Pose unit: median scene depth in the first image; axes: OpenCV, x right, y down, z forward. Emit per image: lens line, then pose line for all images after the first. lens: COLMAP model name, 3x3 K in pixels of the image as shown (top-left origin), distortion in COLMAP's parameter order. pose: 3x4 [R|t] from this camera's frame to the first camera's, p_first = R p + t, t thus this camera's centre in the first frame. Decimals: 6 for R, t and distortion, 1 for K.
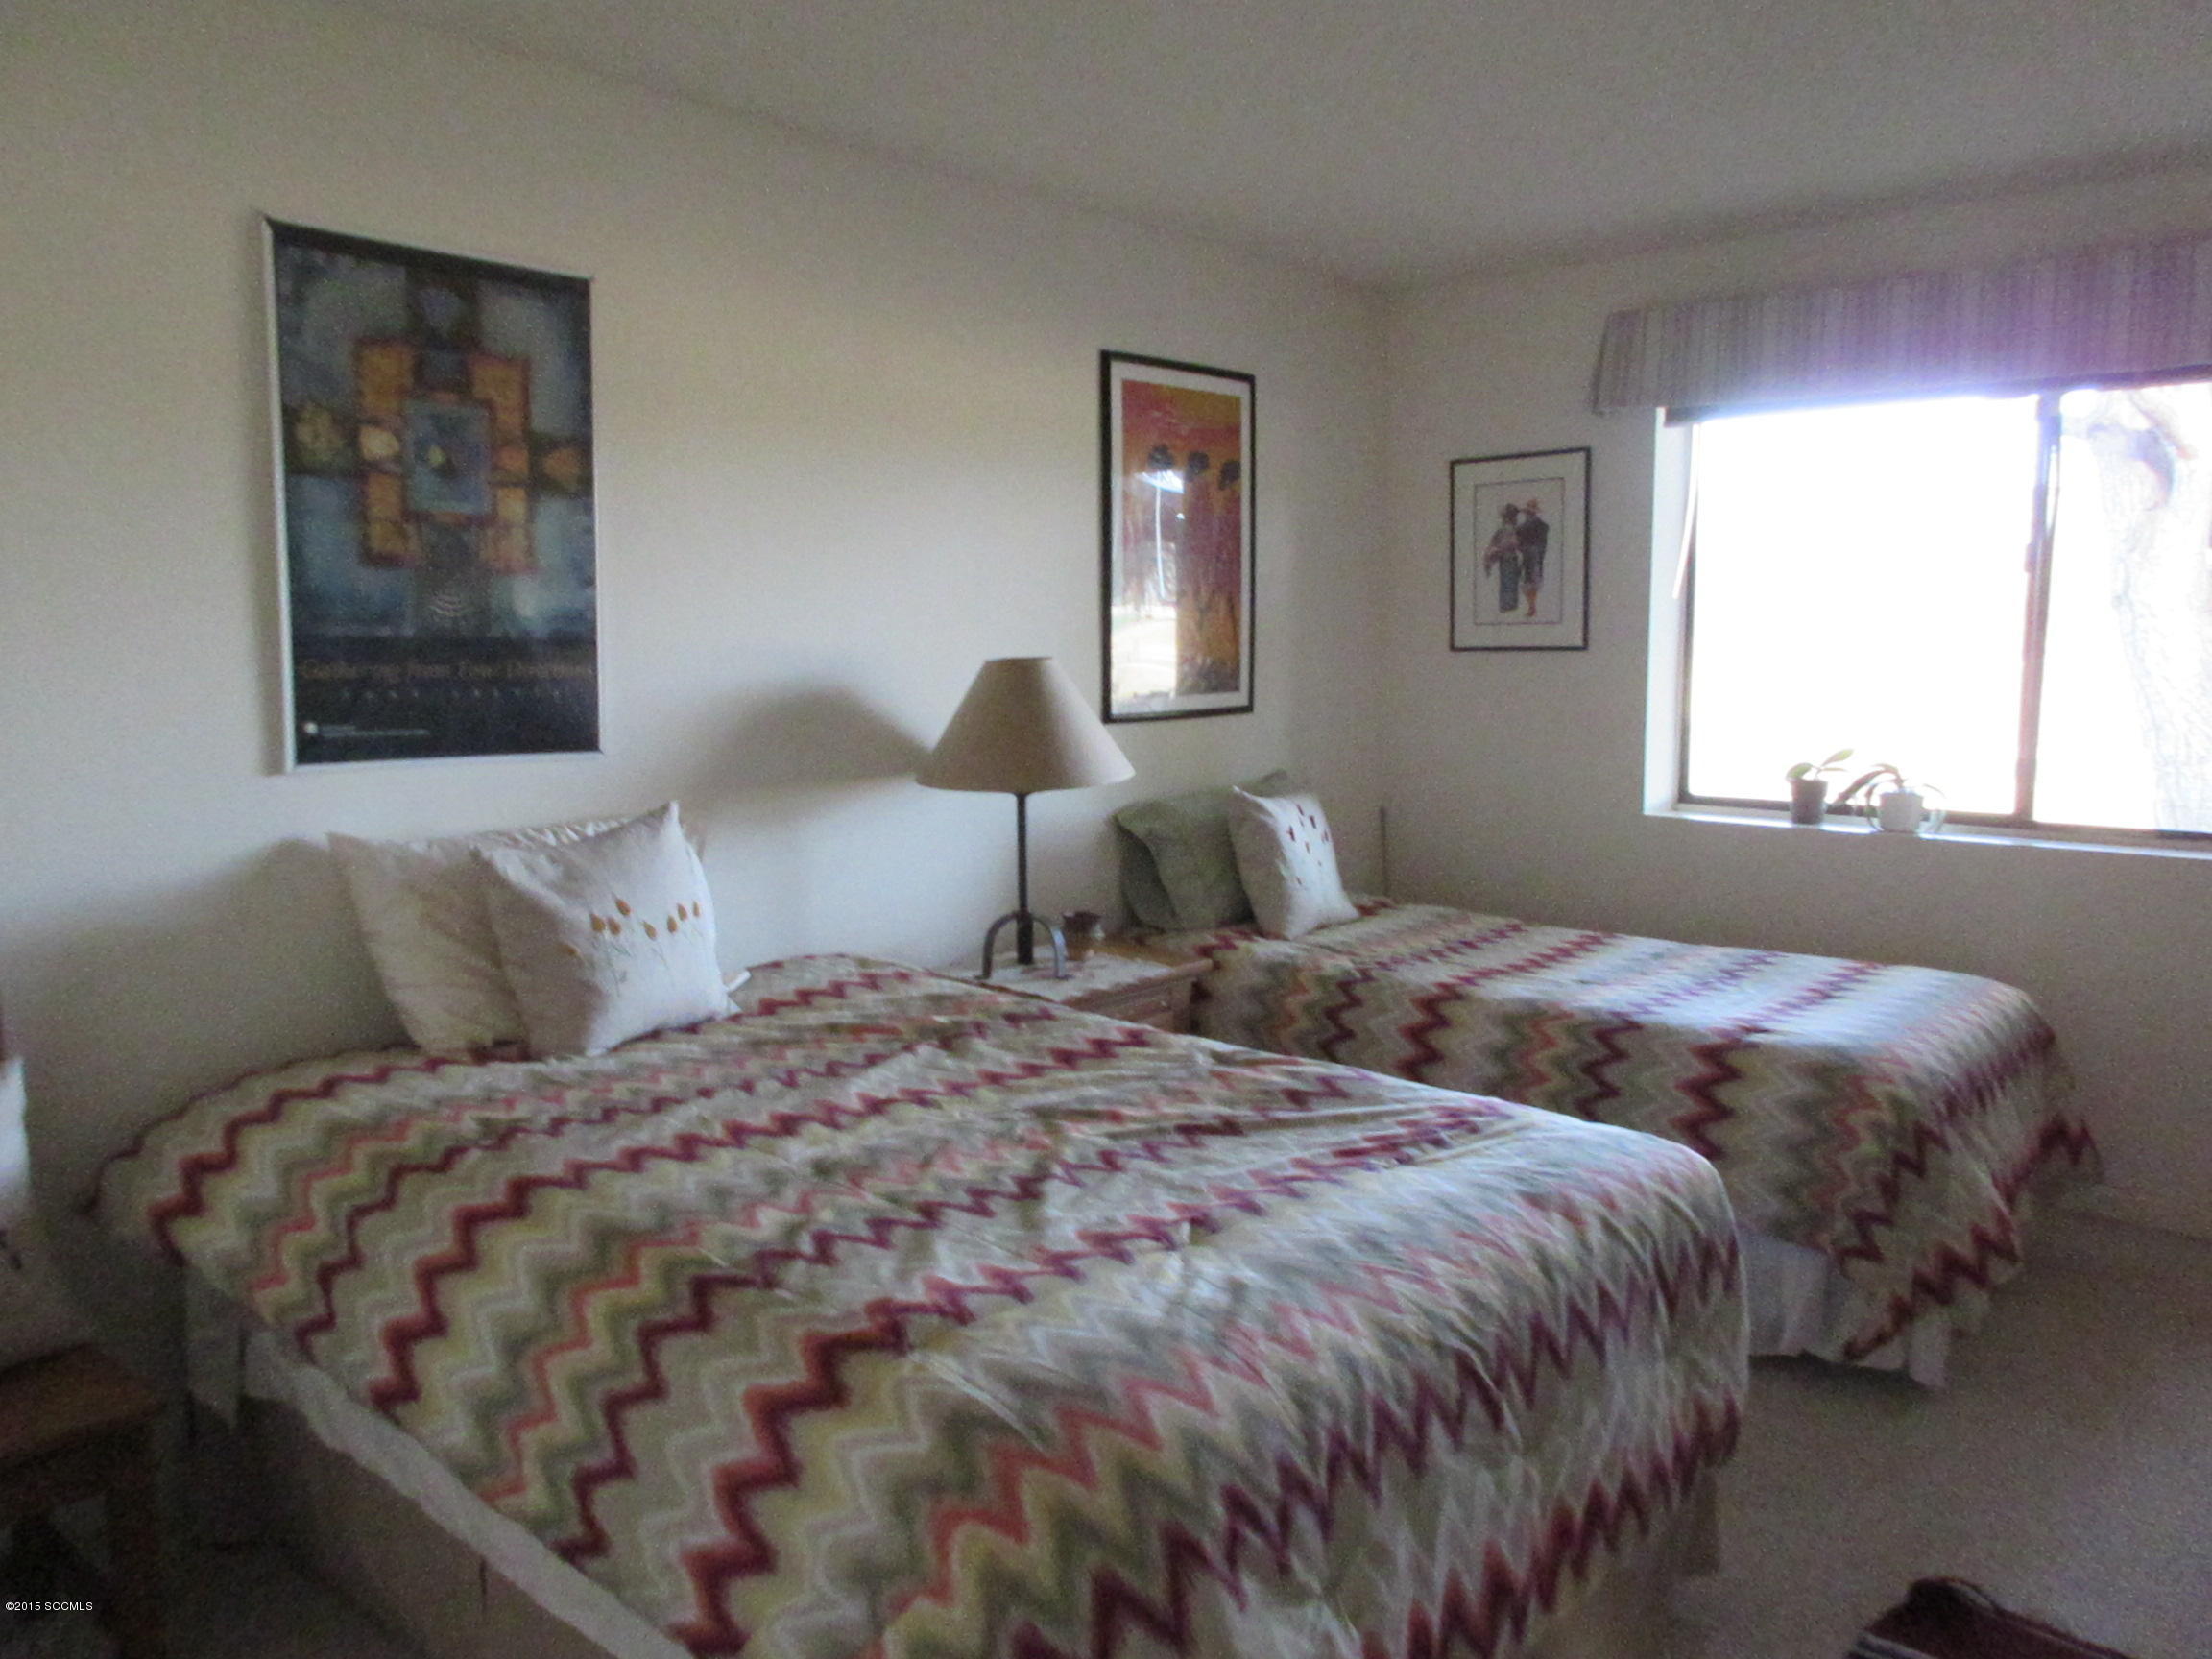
lens RADIAL K [[1632.4, 0, 1107.0], [0, 1632.4, 826.4], [0, 0, 1]] dist [0.011155, -0.004215]
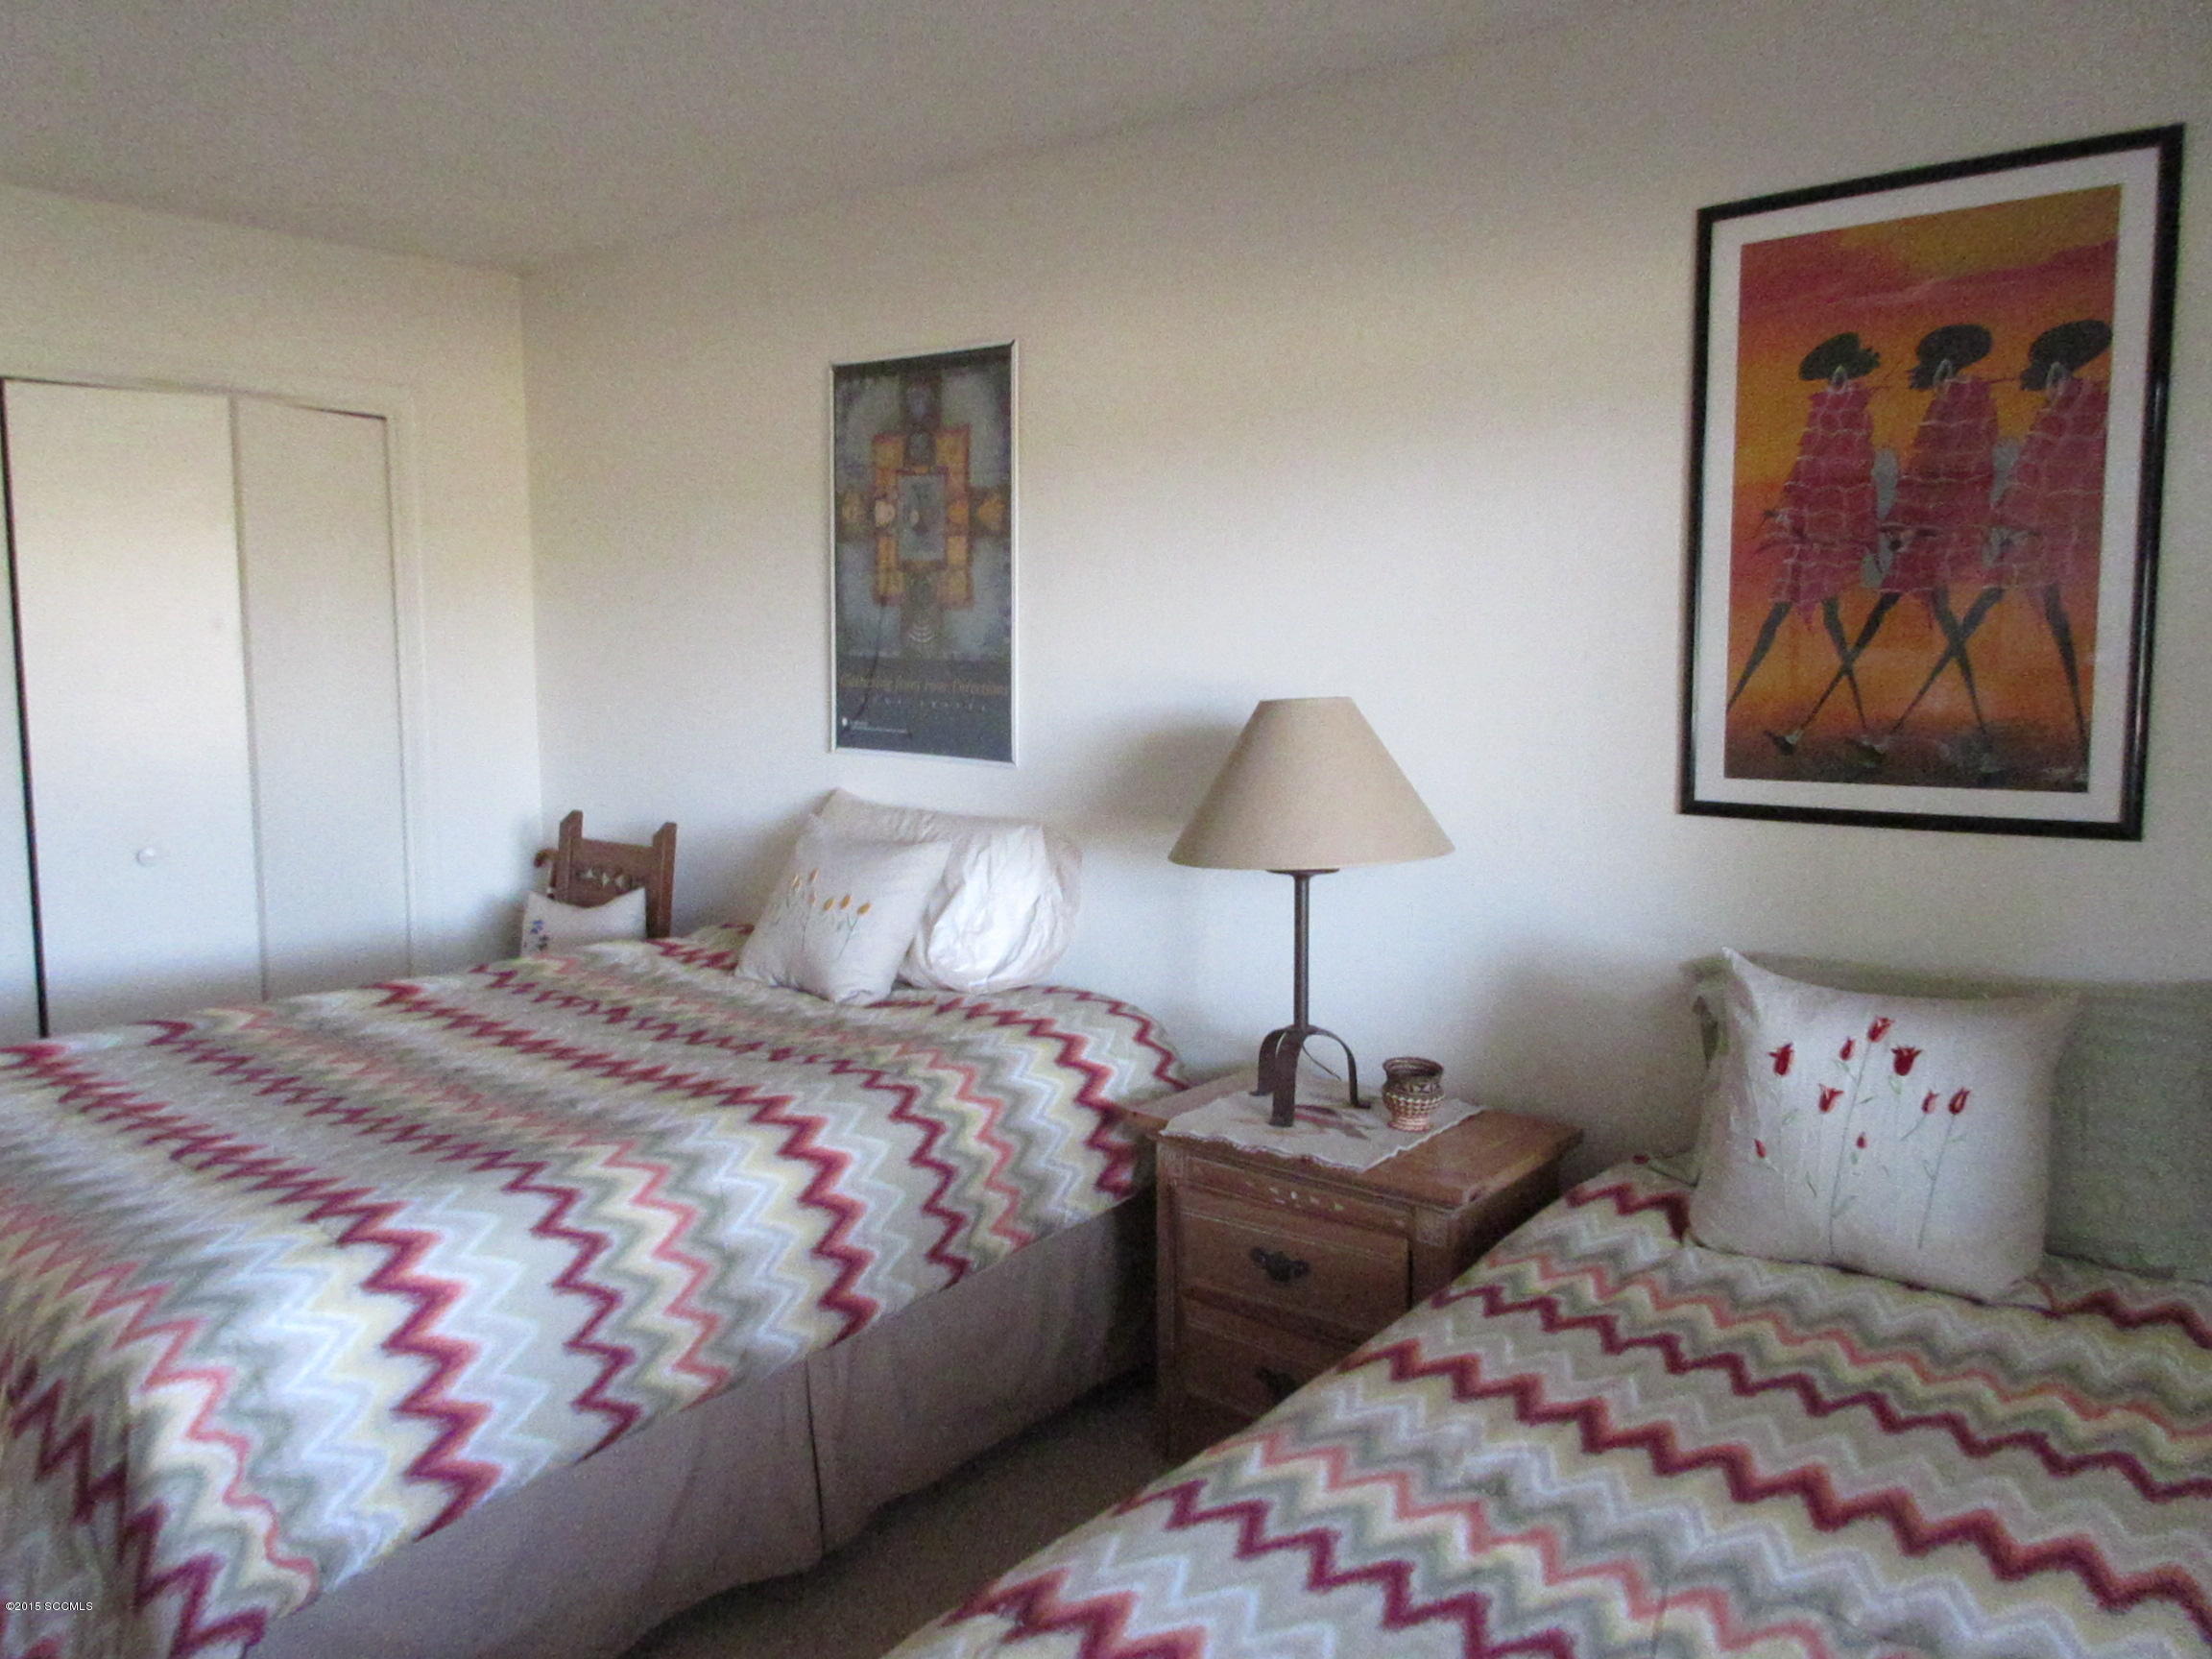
lens RADIAL K [[1632.4, 0, 1107.7], [0, 1632.4, 826.9], [0, 0, 1]] dist [0.011155, -0.004215]
pose [[0.051483, 0.123394, -0.991021, 0.886122], [-0.117012, 0.986248, 0.116721, -0.153008], [0.991795, 0.109953, 0.065214, 1.084316]]
